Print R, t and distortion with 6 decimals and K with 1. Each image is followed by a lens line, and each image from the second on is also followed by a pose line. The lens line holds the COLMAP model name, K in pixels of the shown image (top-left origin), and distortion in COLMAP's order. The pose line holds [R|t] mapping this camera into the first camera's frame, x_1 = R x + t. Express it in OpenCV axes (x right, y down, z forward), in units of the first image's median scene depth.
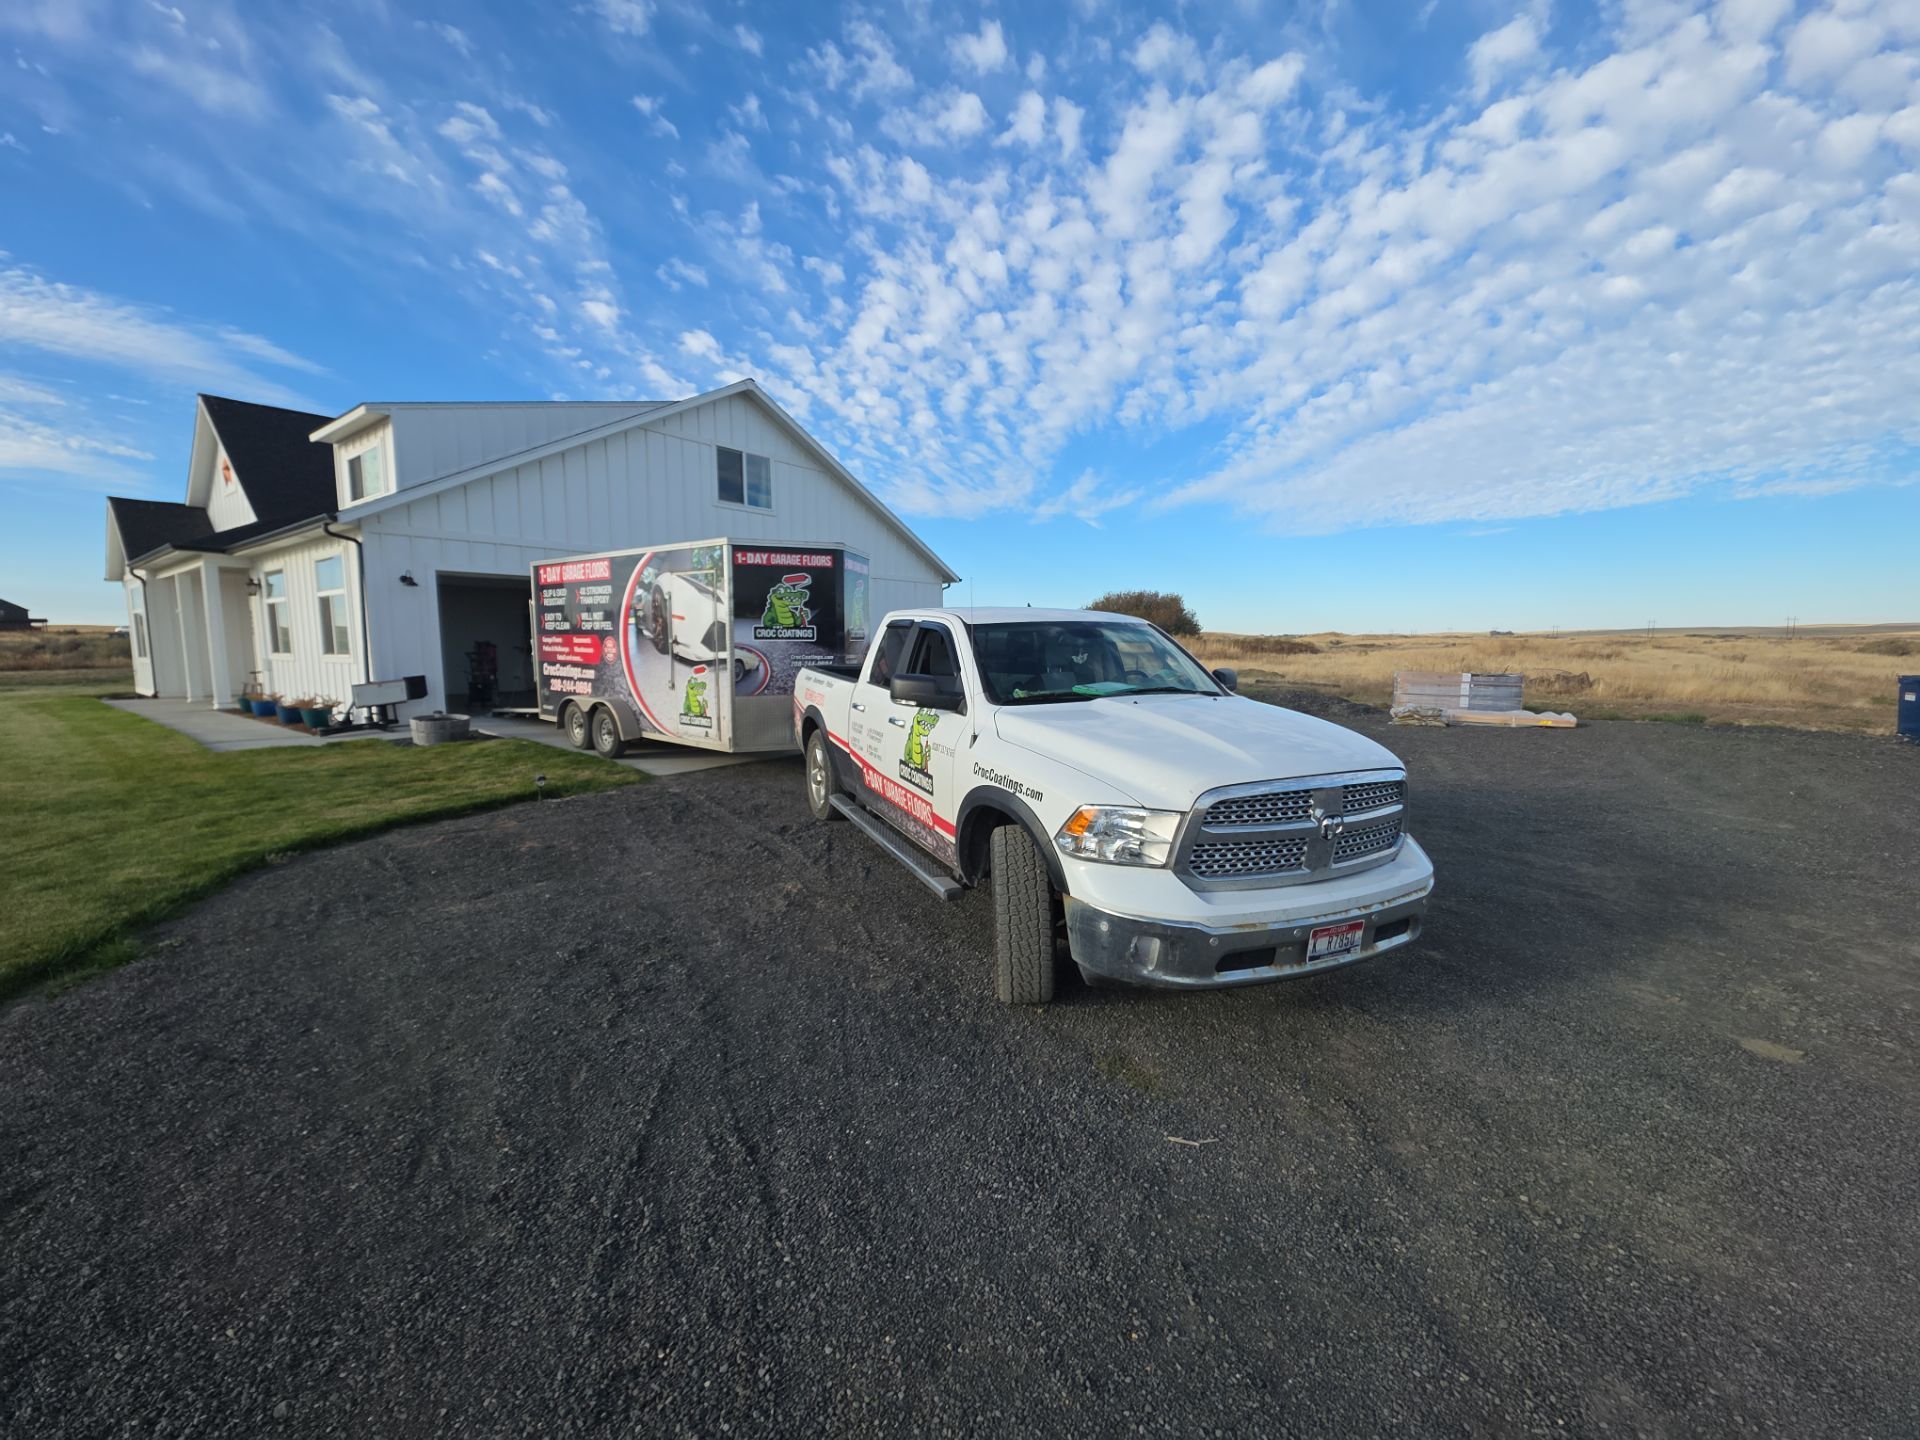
lens RADIAL K [[764.8, 0, 960.0], [0, 764.8, 720.0], [0, 0, 1]] dist [0.018462, -0.011166]
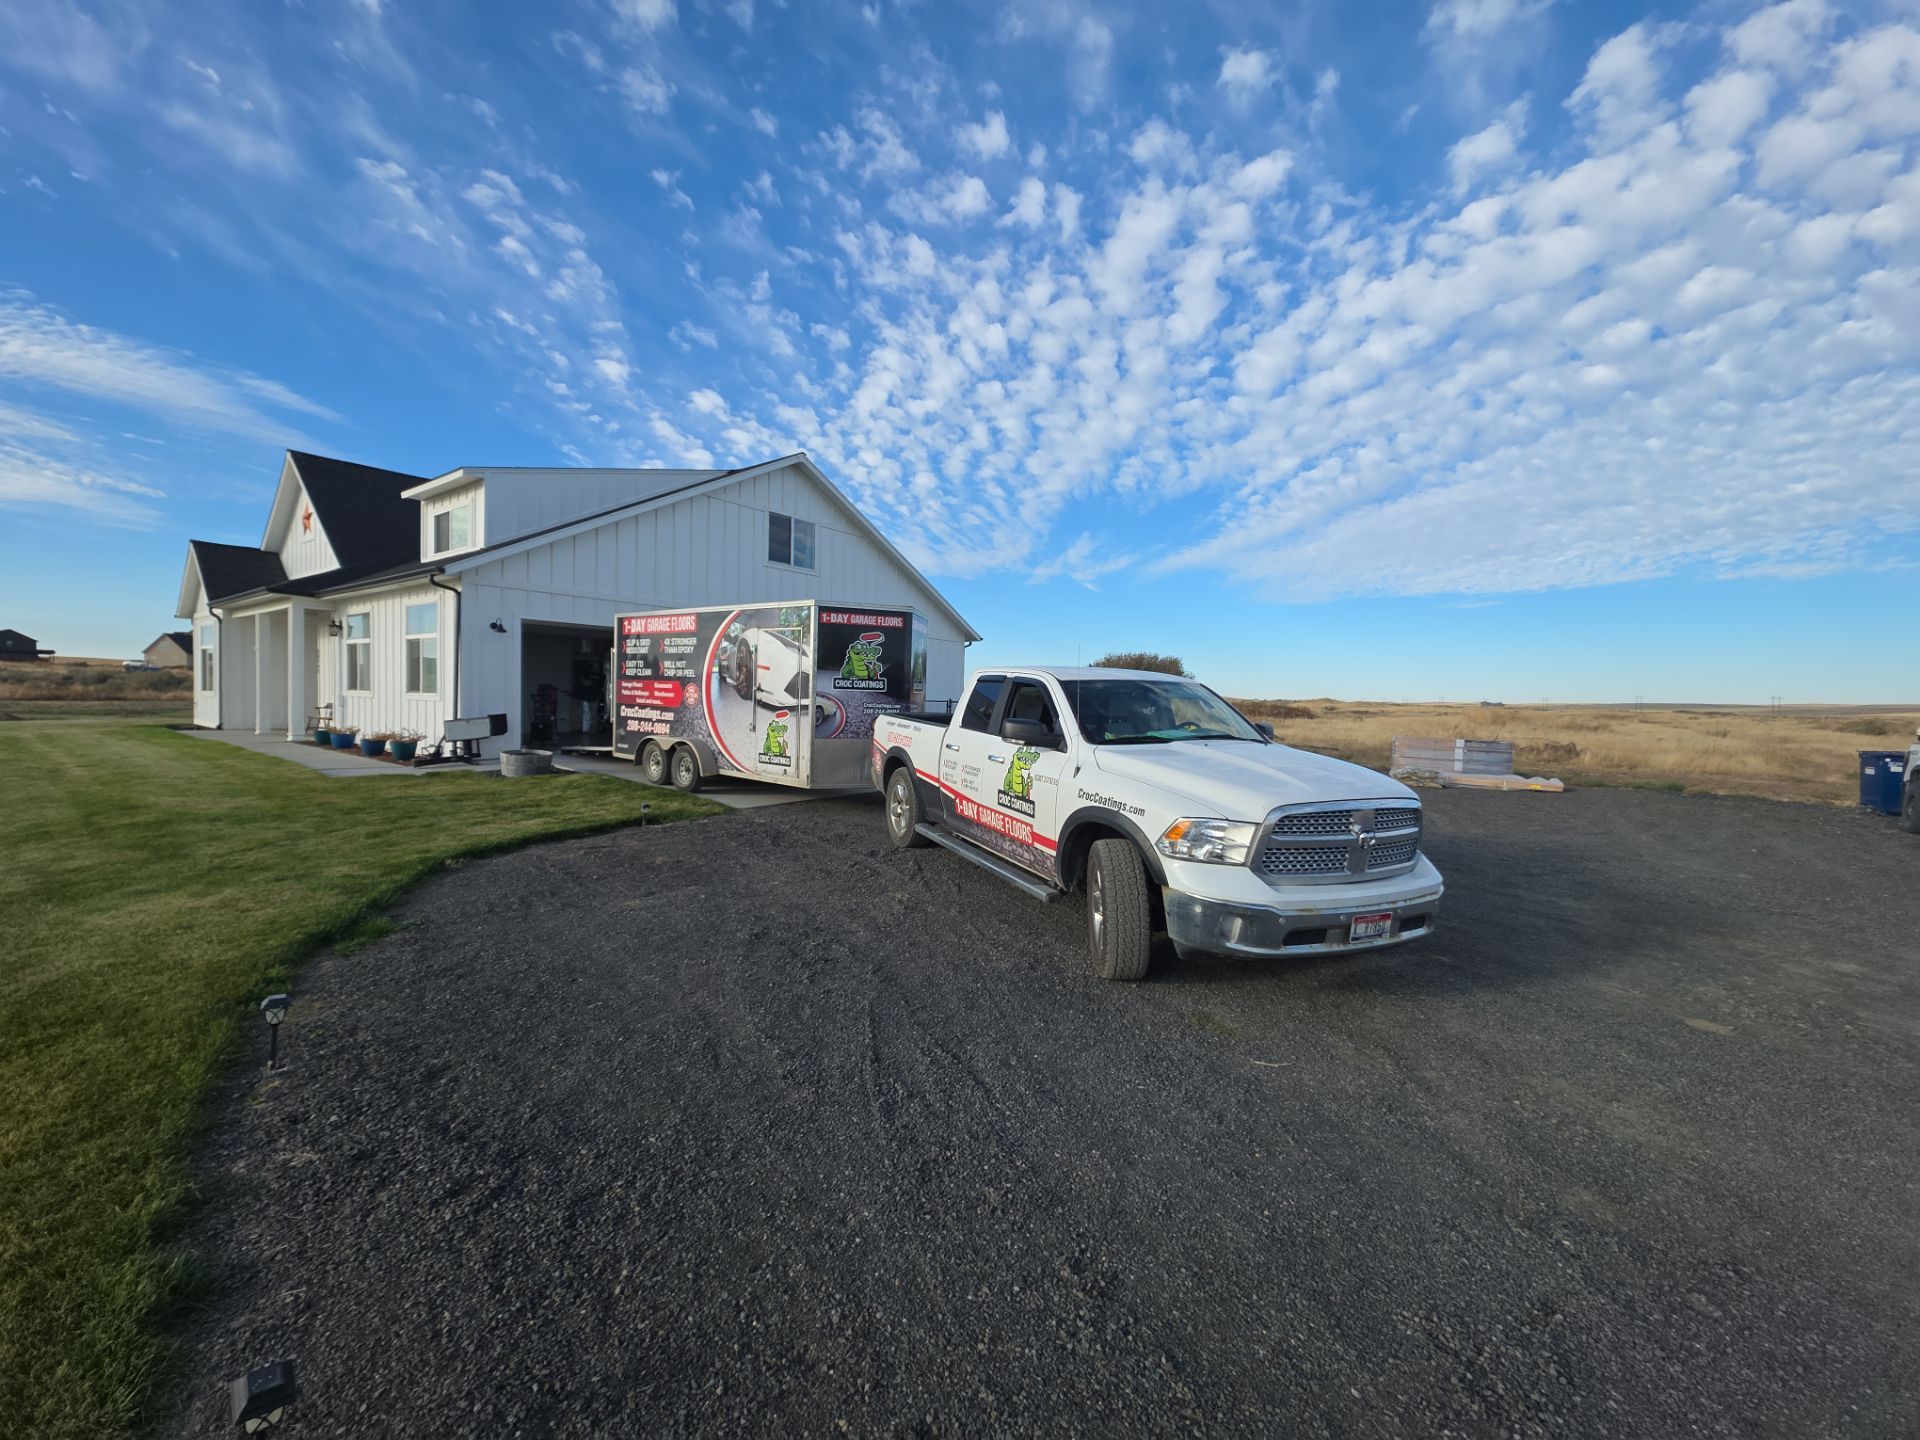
lens RADIAL K [[769.2, 0, 960.0], [0, 769.2, 720.0], [0, 0, 1]] dist [0.016328, -0.009188]
pose [[0.999606, 0.026725, 0.008560, -0.071782], [-0.026025, 0.996954, -0.073524, 0.015367], [-0.010499, 0.073272, 0.997257, -0.102824]]
